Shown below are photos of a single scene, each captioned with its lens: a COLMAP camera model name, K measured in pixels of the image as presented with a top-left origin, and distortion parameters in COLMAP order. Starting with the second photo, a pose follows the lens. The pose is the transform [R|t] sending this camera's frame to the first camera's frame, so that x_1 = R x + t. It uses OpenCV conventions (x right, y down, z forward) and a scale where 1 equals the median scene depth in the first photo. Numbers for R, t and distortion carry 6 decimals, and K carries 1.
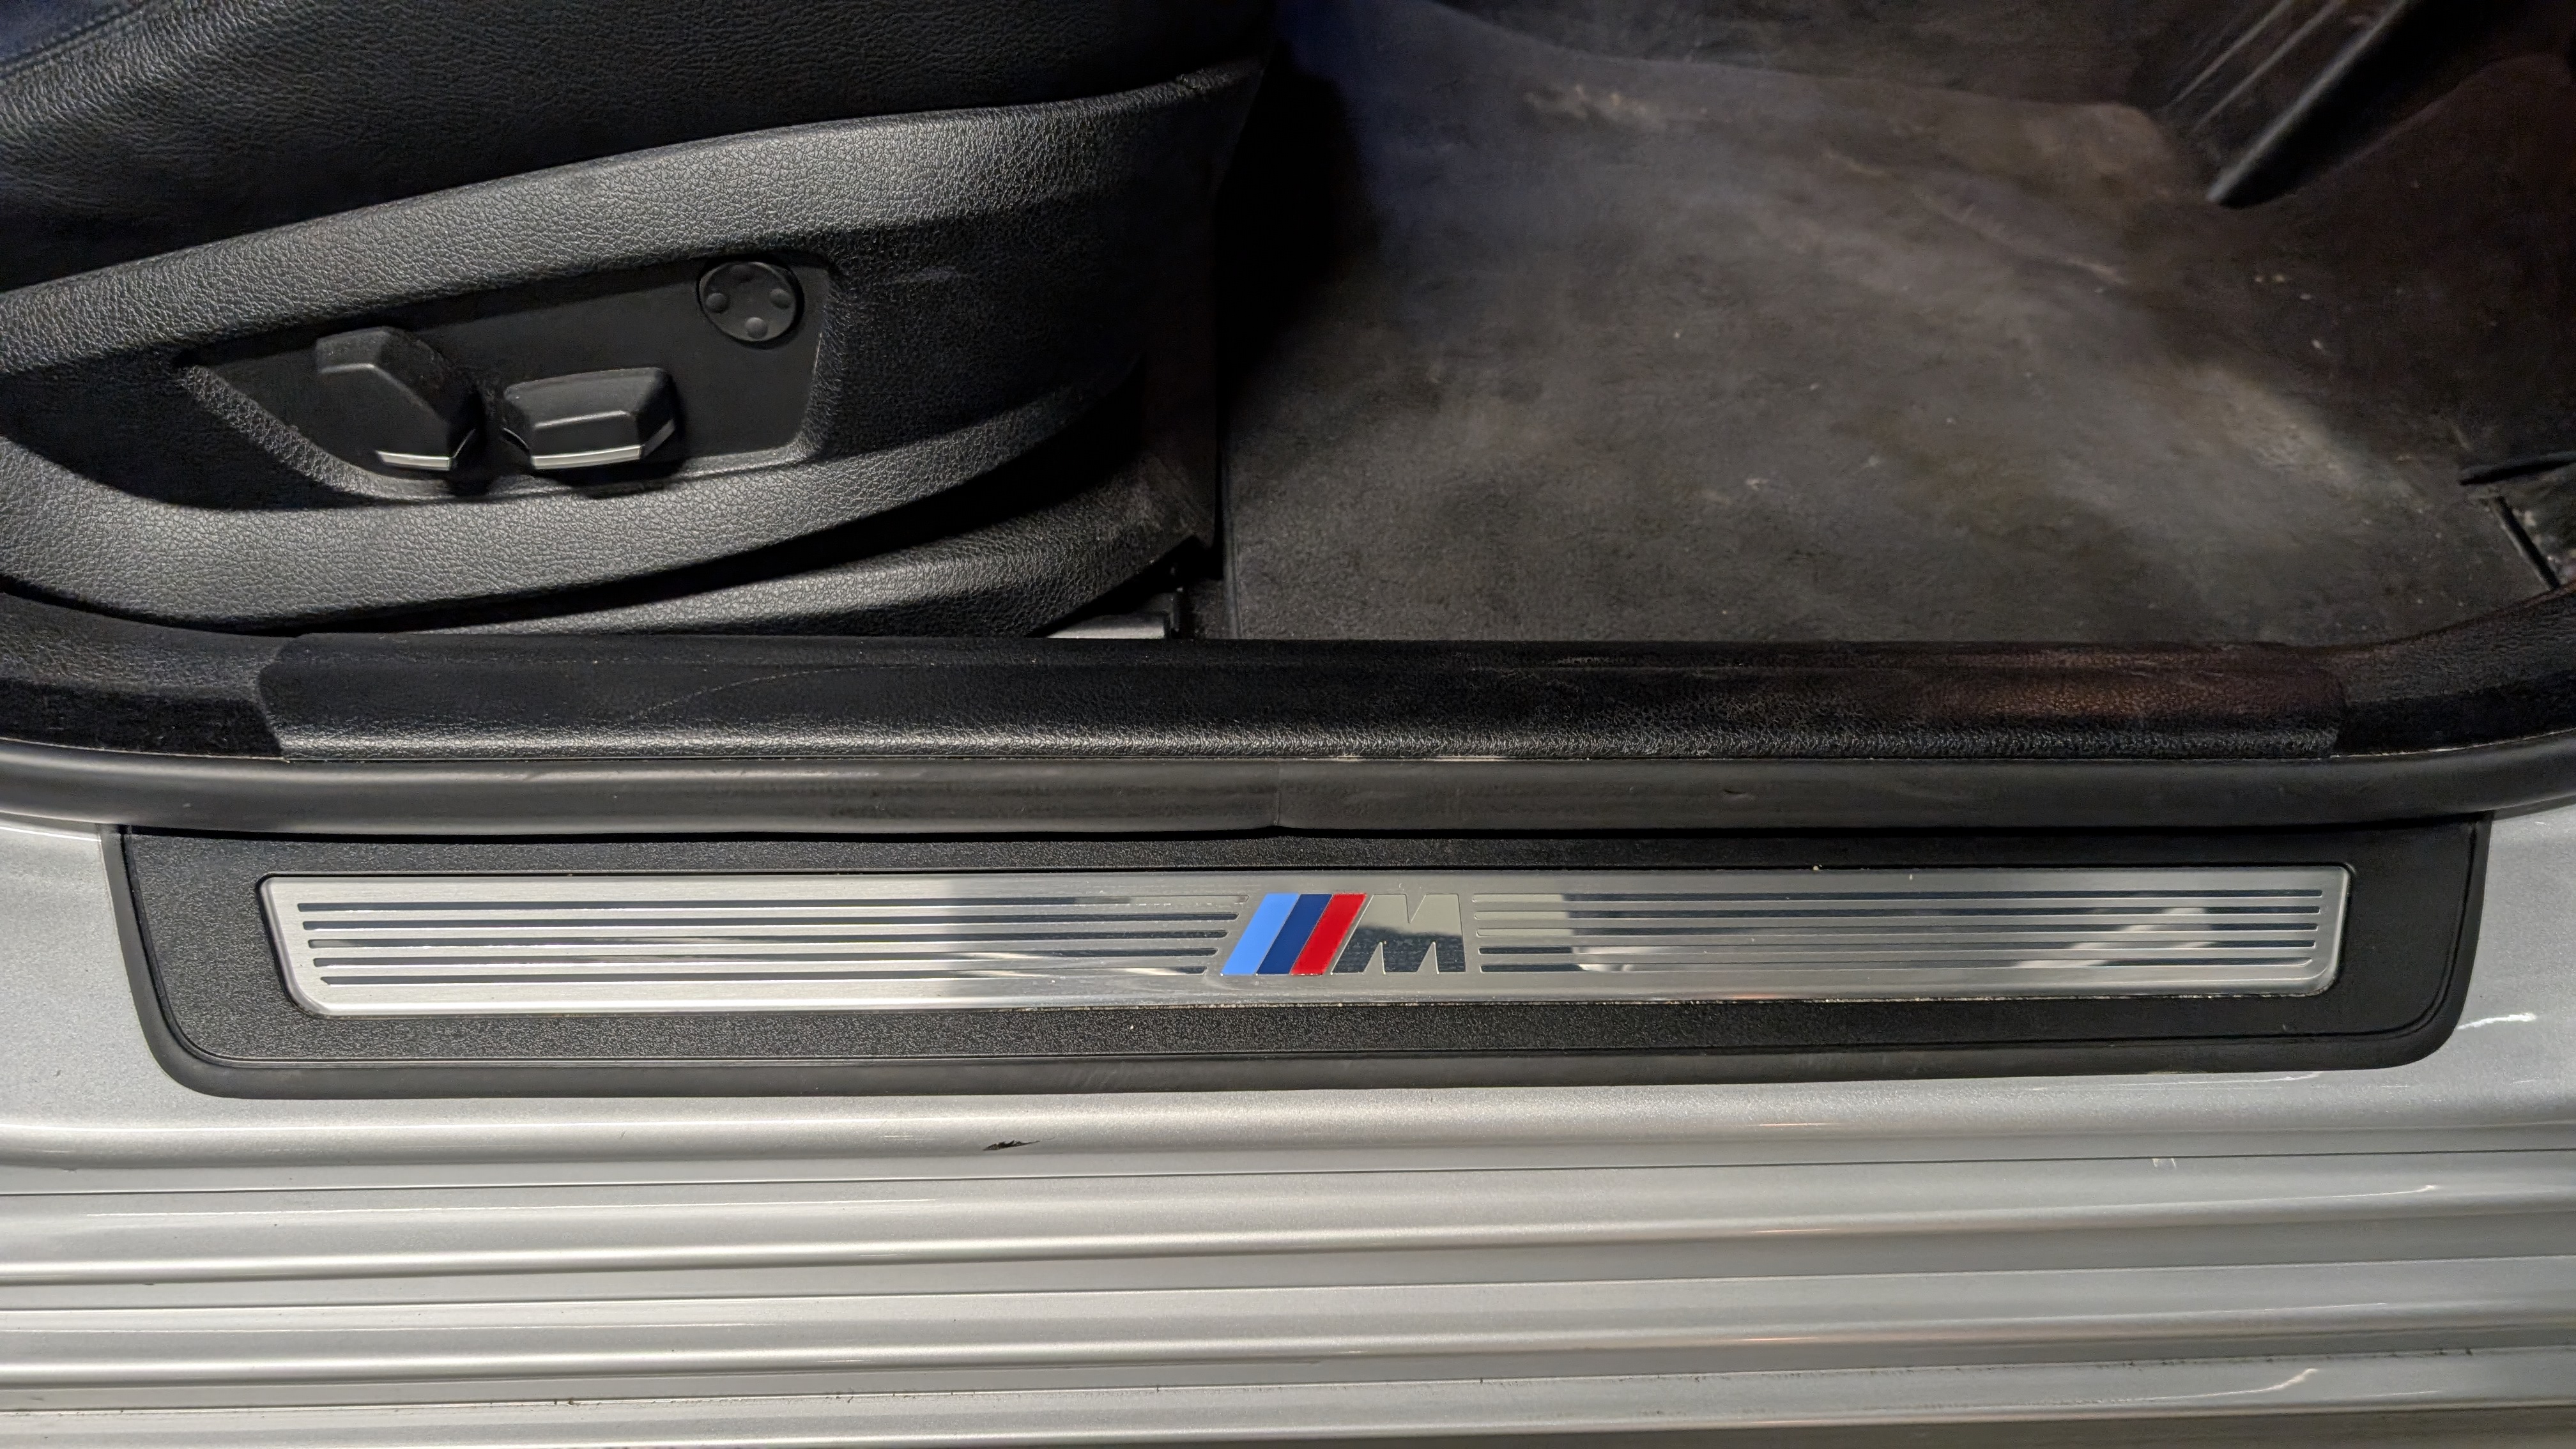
lens RADIAL K [[1892.5, 0, 1288.0], [0, 1892.5, 724.5], [0, 0, 1]] dist [0.013481, -0.010614]
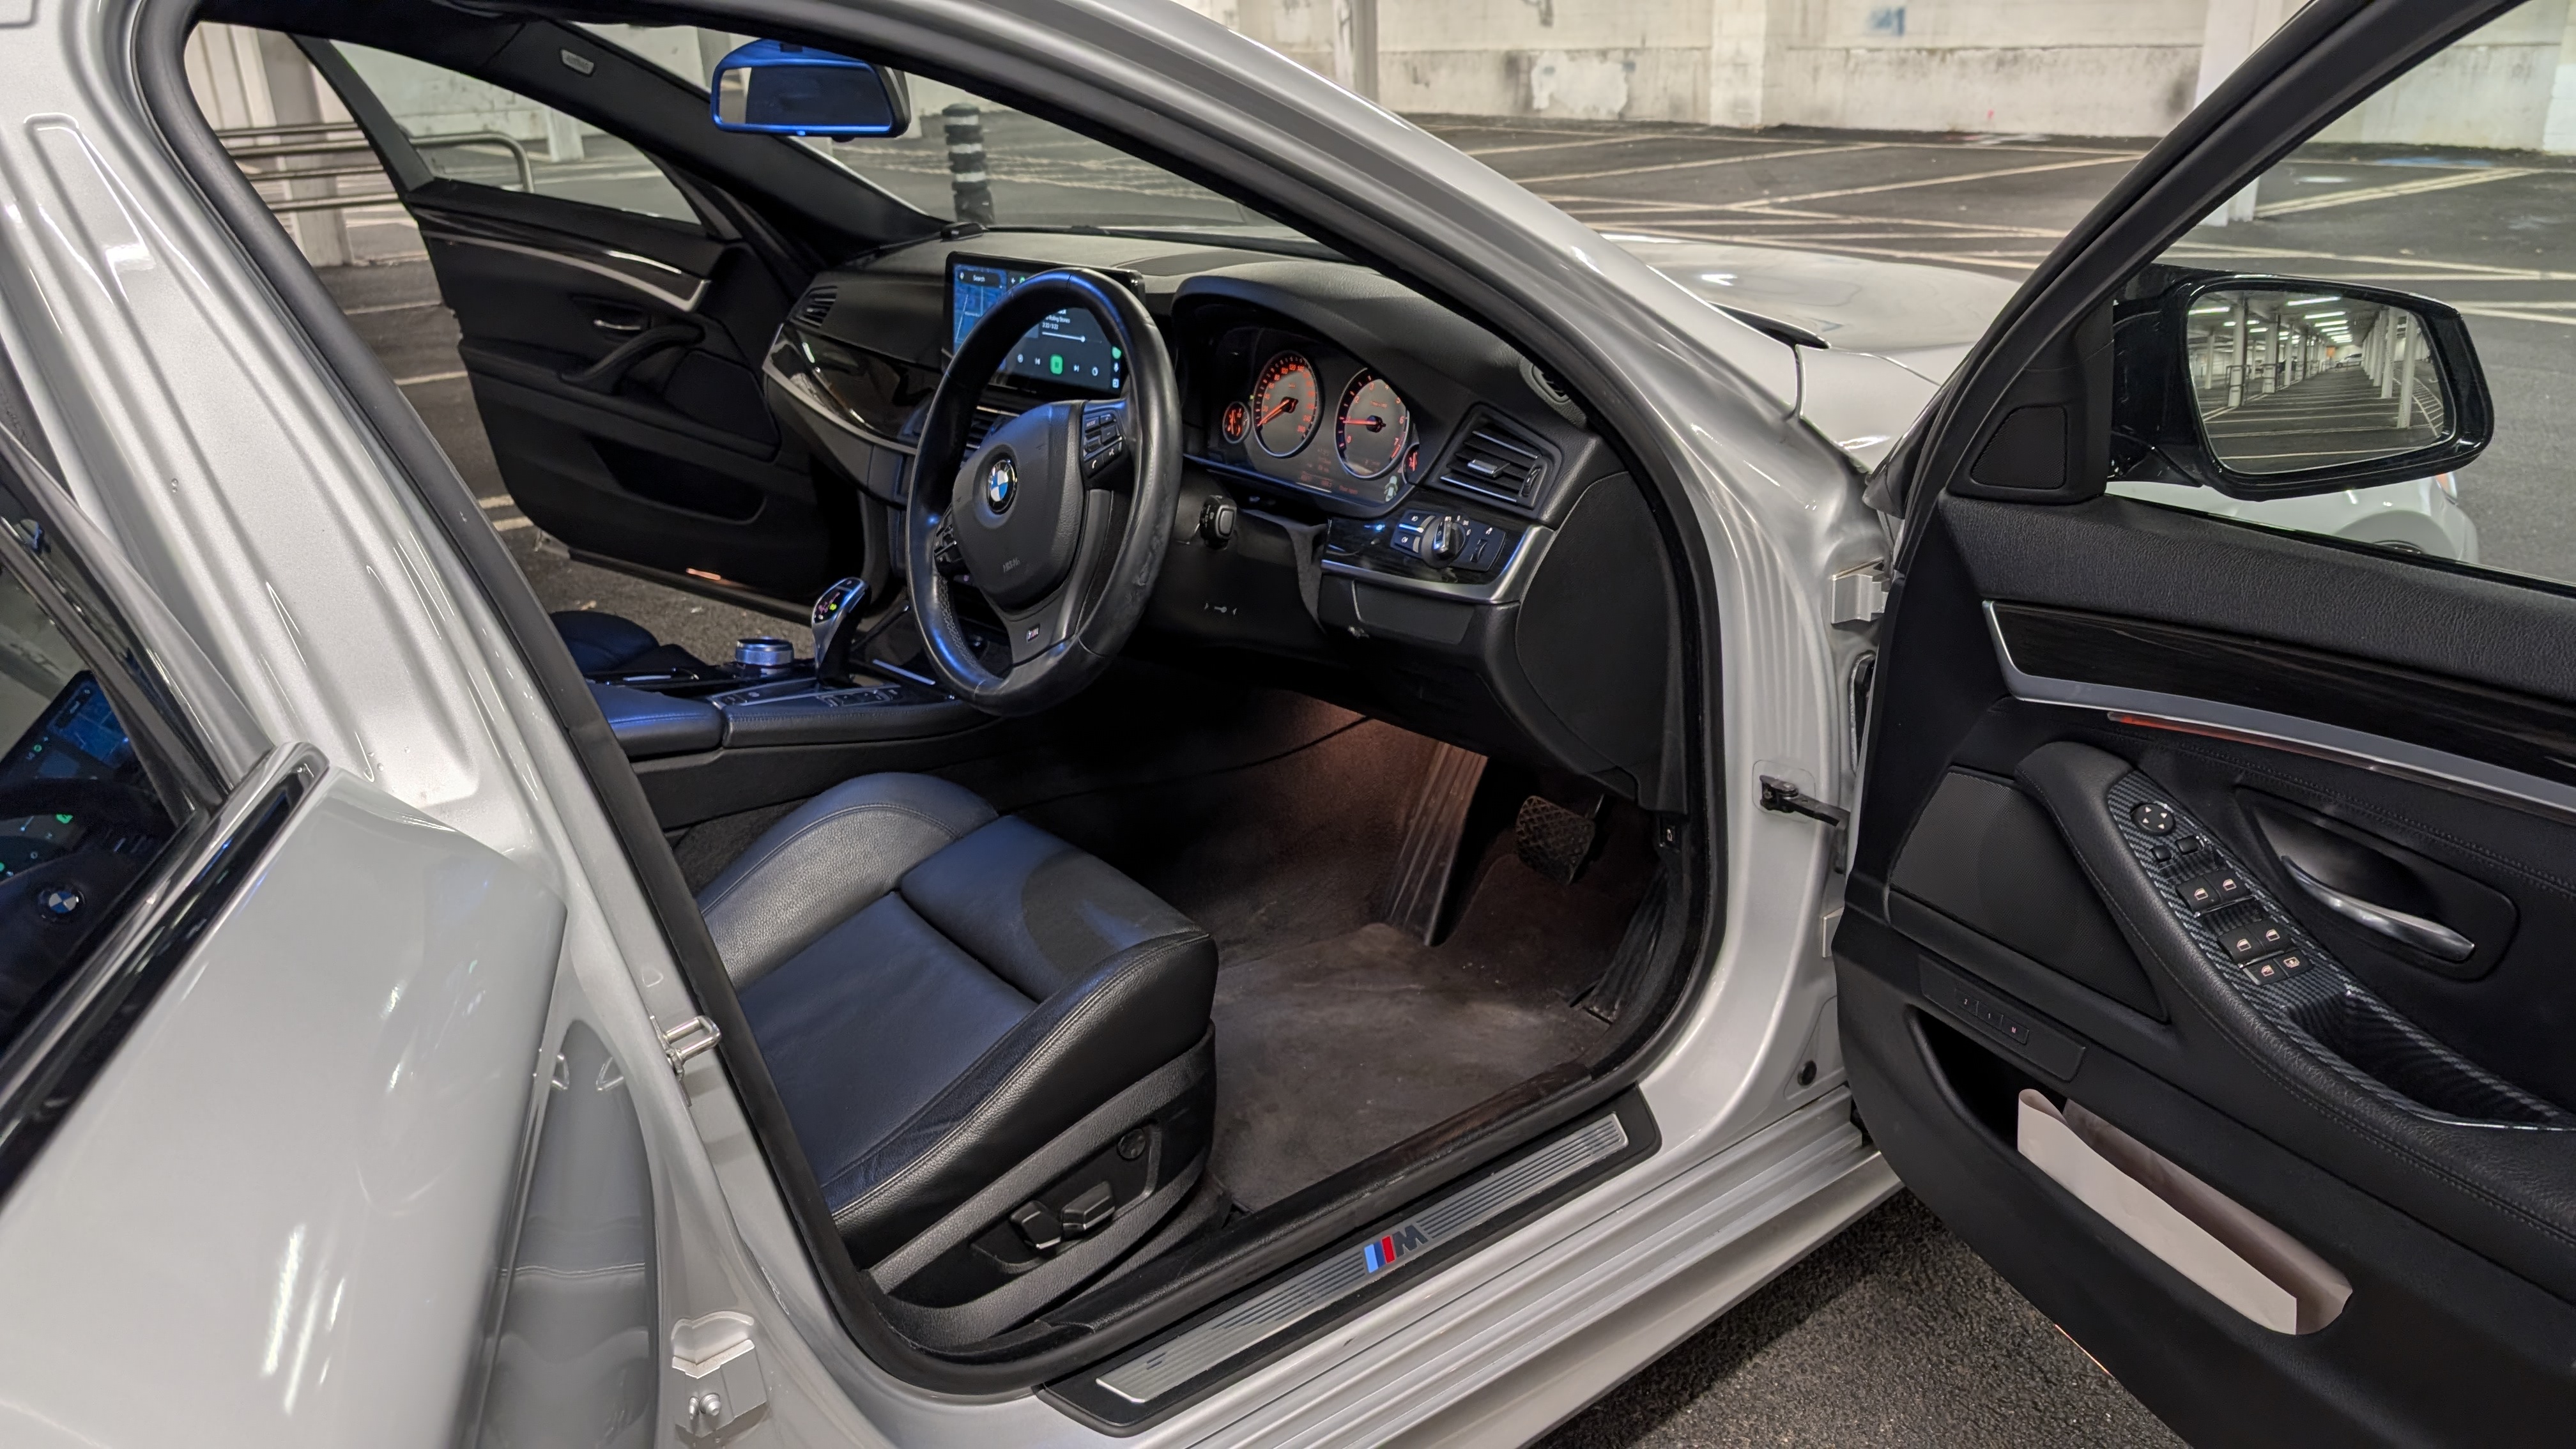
lens RADIAL K [[1892.5, 0, 1288.0], [0, 1892.5, 724.5], [0, 0, 1]] dist [0.013481, -0.010614]
pose [[0.825567, -0.289258, 0.484530, -1.293585], [0.471946, 0.824640, -0.311826, 0.275966], [-0.309365, 0.486105, 0.817310, -1.821788]]
